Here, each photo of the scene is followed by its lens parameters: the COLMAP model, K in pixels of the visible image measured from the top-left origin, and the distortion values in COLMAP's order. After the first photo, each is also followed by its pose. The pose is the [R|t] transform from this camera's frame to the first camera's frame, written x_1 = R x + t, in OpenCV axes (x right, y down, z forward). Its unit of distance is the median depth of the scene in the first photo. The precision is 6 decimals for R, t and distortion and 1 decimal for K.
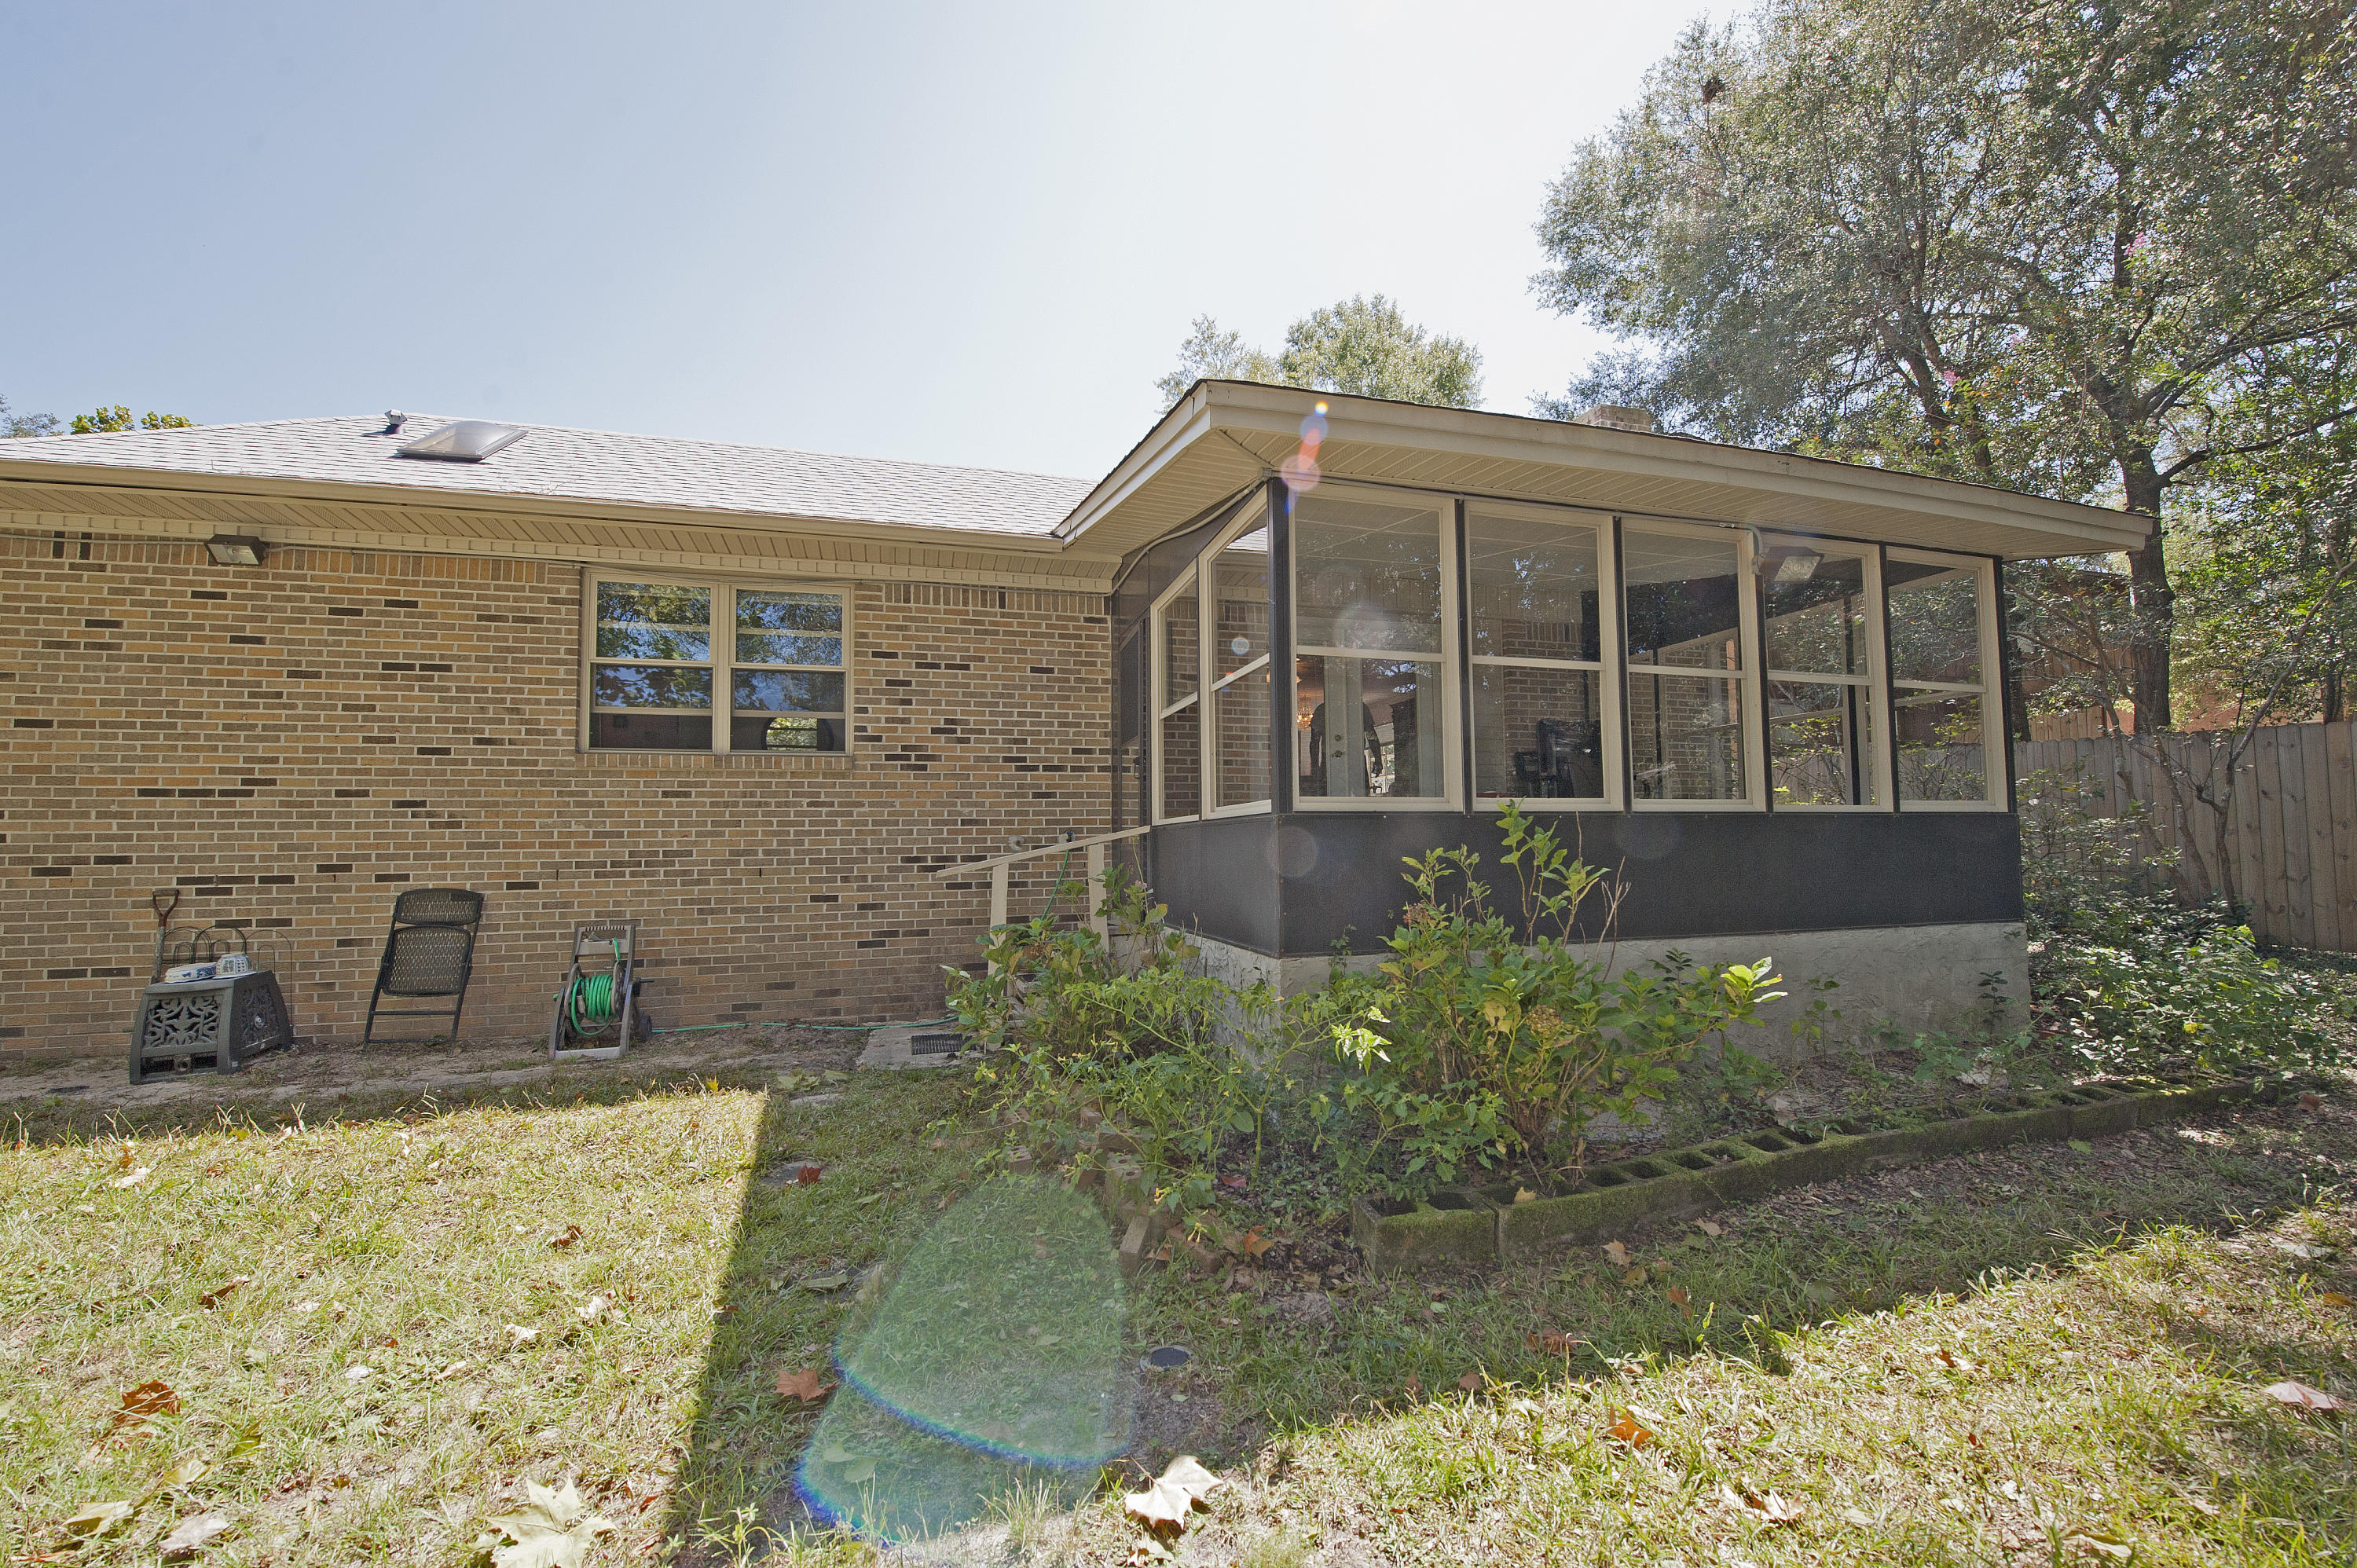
lens RADIAL K [[943.1, 0, 1175.4], [0, 943.1, 793.6], [0, 0, 1]] dist [-0.017644, -0.000210]
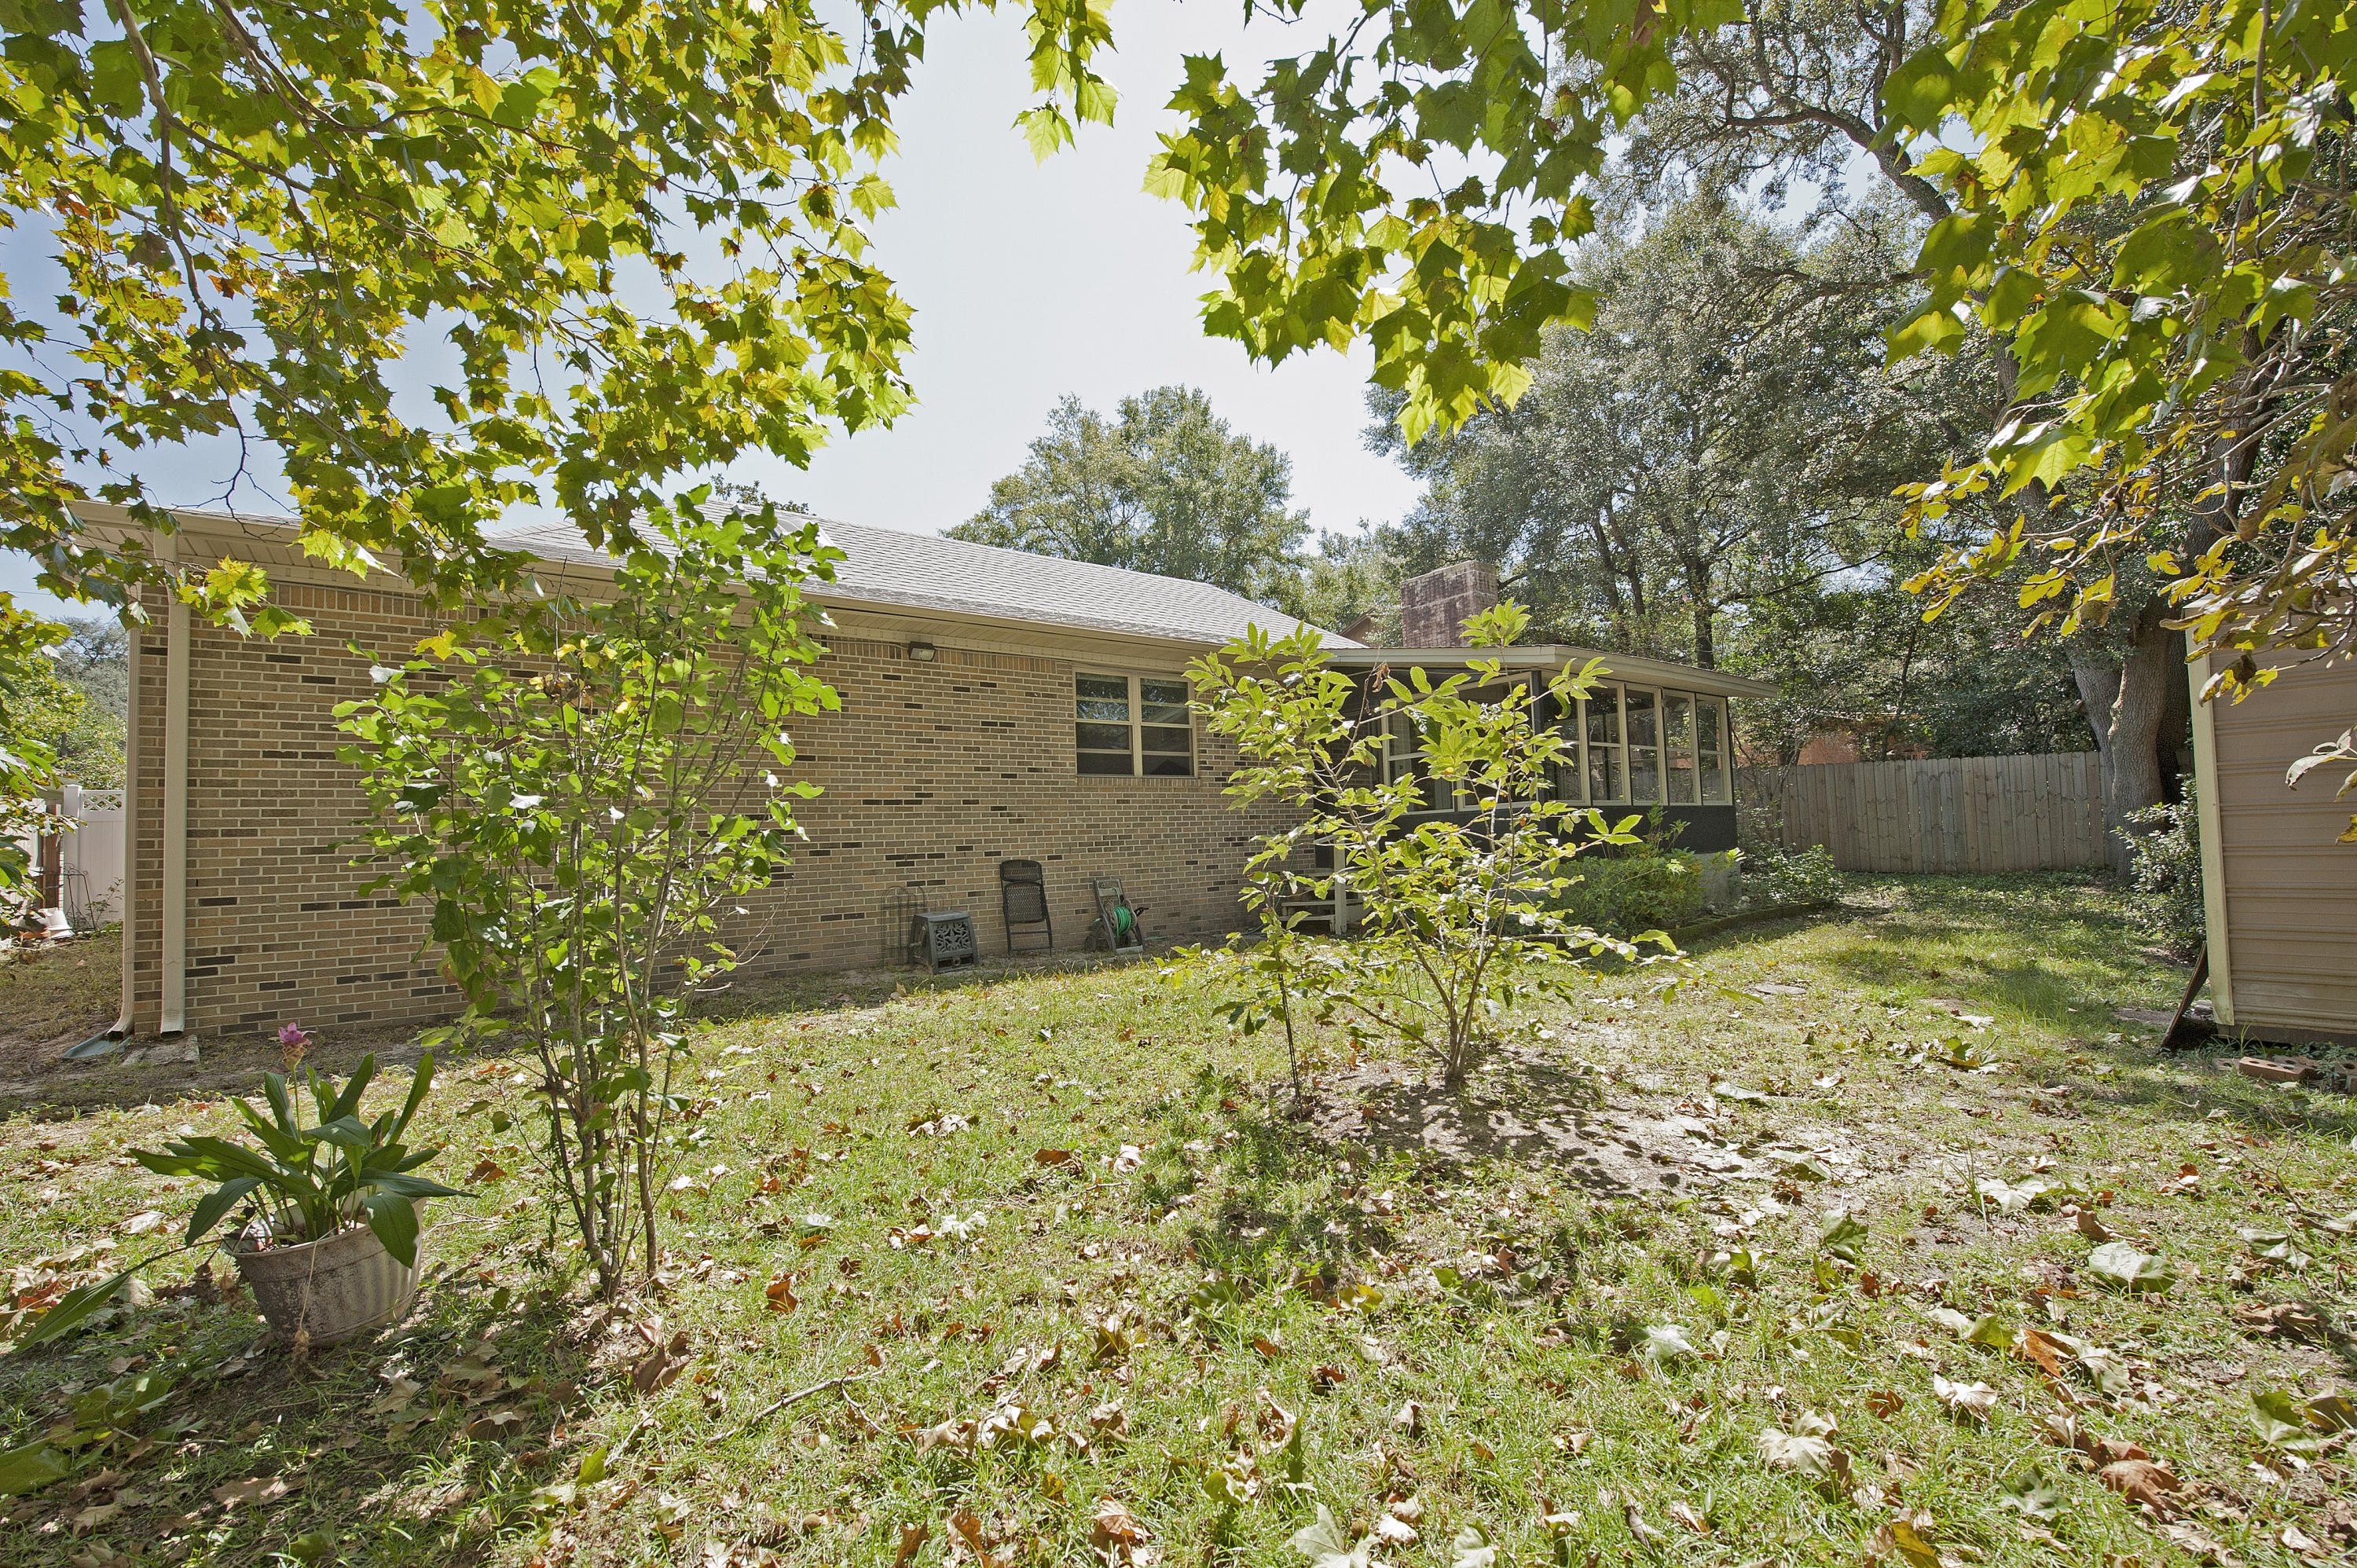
lens RADIAL K [[943.1, 0, 1175.4], [0, 943.1, 793.6], [0, 0, 1]] dist [-0.017644, -0.000210]
pose [[0.939654, -0.001284, 0.342125, -1.055618], [0.002597, 0.999991, -0.003381, -0.008113], [-0.342117, 0.004066, 0.939648, -0.629213]]
